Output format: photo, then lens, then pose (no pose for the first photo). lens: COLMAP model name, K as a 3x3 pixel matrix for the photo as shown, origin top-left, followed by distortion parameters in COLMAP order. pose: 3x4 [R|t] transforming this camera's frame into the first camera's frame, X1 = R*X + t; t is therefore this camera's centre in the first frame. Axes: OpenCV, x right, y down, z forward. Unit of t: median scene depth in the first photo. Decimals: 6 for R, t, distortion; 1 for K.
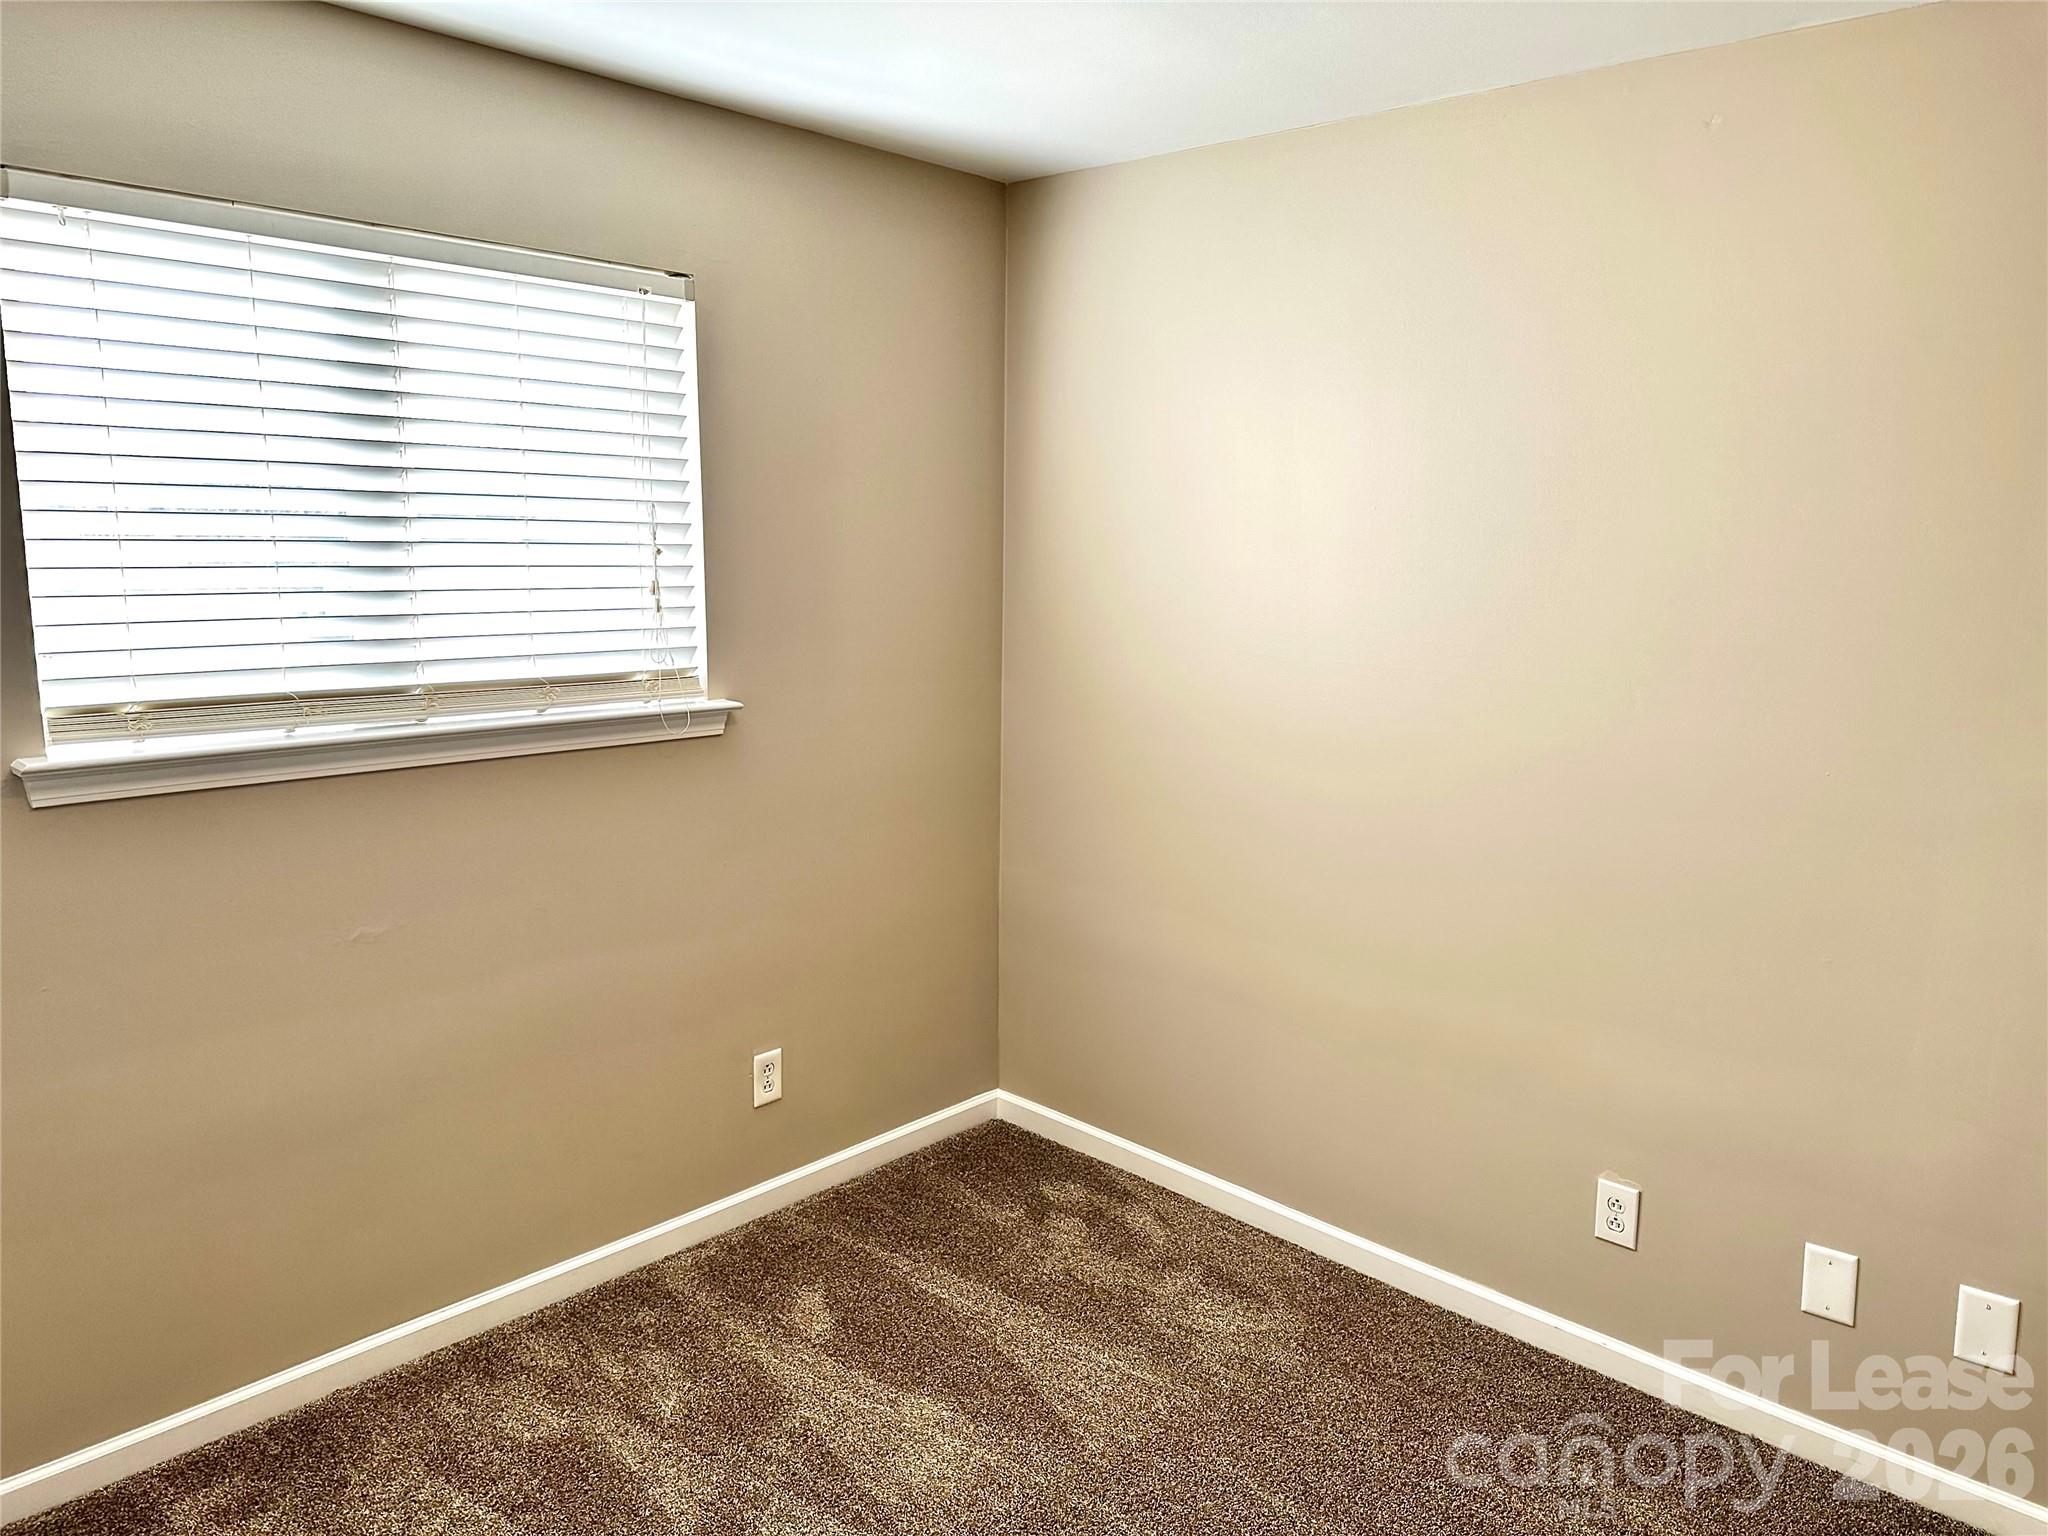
lens RADIAL K [[1430.1, 0, 1018.3], [0, 1430.1, 776.5], [0, 0, 1]] dist [0.091769, -0.118755]
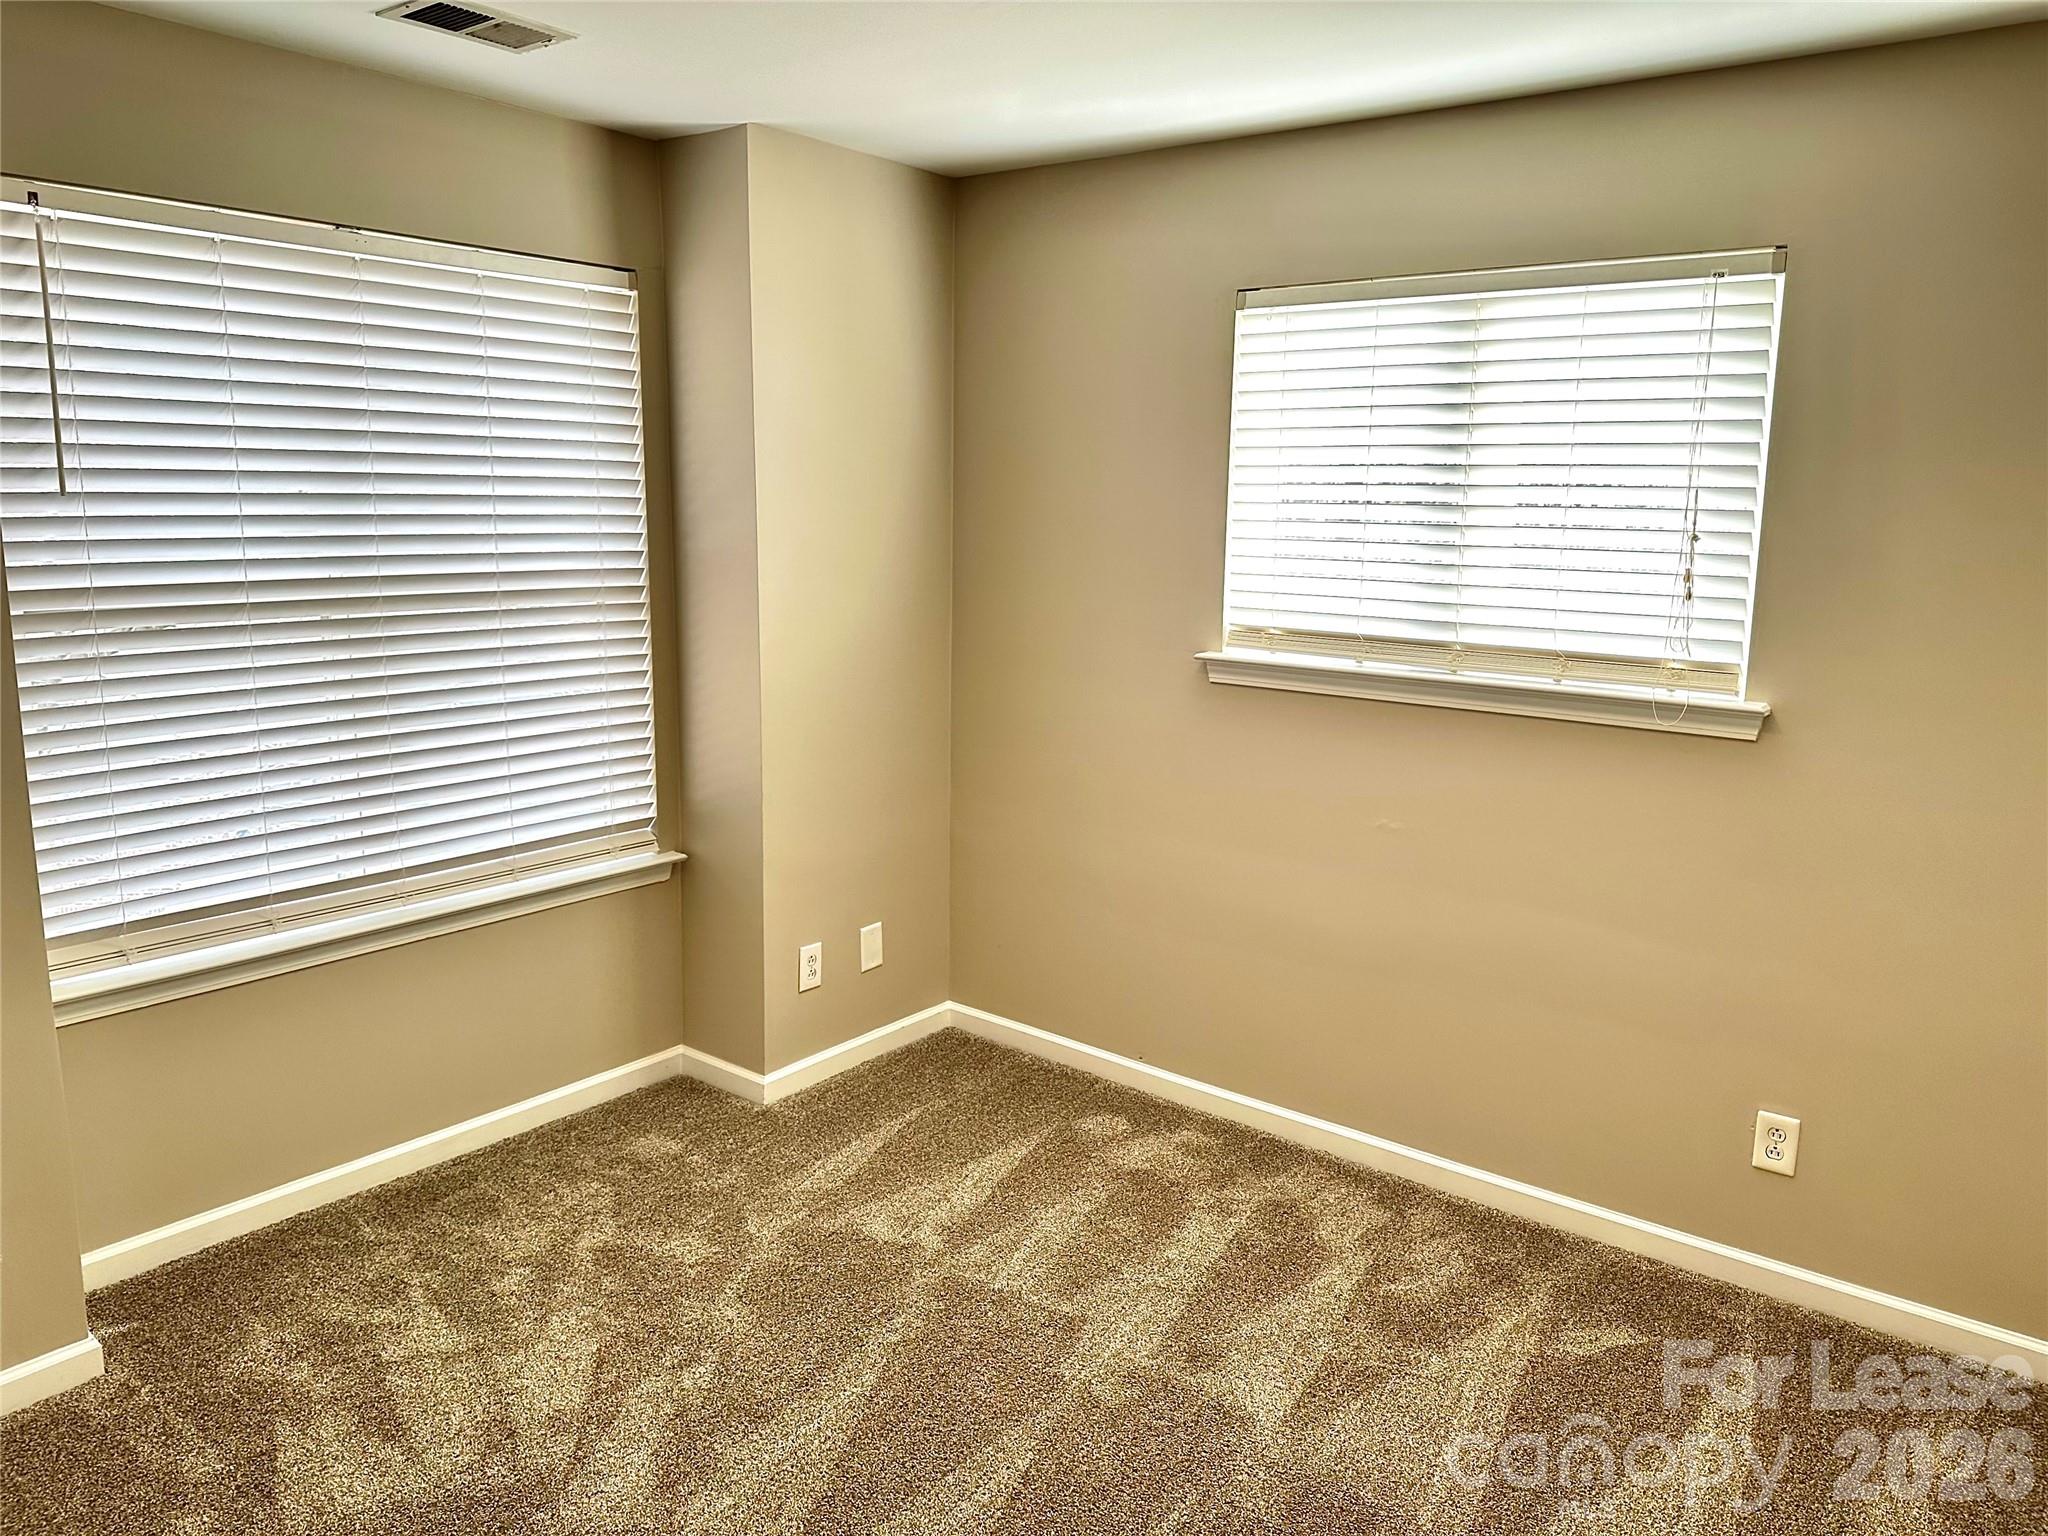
lens RADIAL K [[1430.1, 0, 1010.6], [0, 1430.1, 773.2], [0, 0, 1]] dist [0.091769, -0.118755]
pose [[0.089896, 0.177291, -0.980044, 0.701857], [-0.186163, 0.969676, 0.158339, -0.071769], [0.978398, 0.168214, 0.120175, 0.457295]]
